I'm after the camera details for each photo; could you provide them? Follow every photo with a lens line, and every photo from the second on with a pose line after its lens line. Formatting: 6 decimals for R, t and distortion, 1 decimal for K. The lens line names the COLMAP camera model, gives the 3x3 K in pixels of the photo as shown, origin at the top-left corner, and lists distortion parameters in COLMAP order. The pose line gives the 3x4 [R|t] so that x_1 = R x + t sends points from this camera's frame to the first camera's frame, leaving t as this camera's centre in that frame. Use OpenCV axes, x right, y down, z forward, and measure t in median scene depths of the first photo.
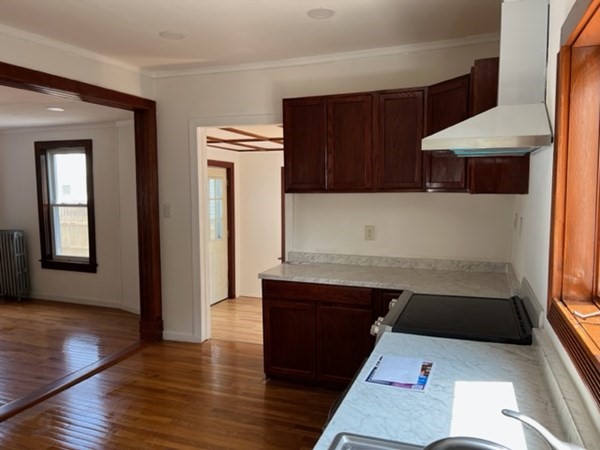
lens RADIAL K [[453.4, 0, 297.7], [0, 453.4, 225.5], [0, 0, 1]] dist [0.055363, -0.073992]
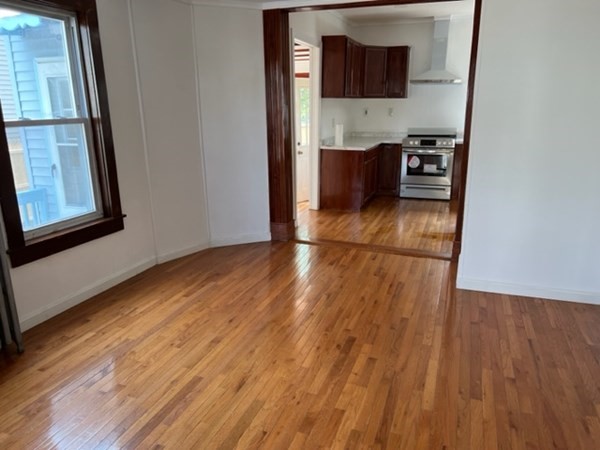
lens RADIAL K [[453.4, 0, 297.7], [0, 453.4, 225.5], [0, 0, 1]] dist [0.055363, -0.073992]
pose [[-0.030632, -0.249692, 0.967841, -1.036908], [0.094866, 0.963198, 0.251497, -0.035840], [-0.995019, 0.099519, -0.005817, 0.748454]]
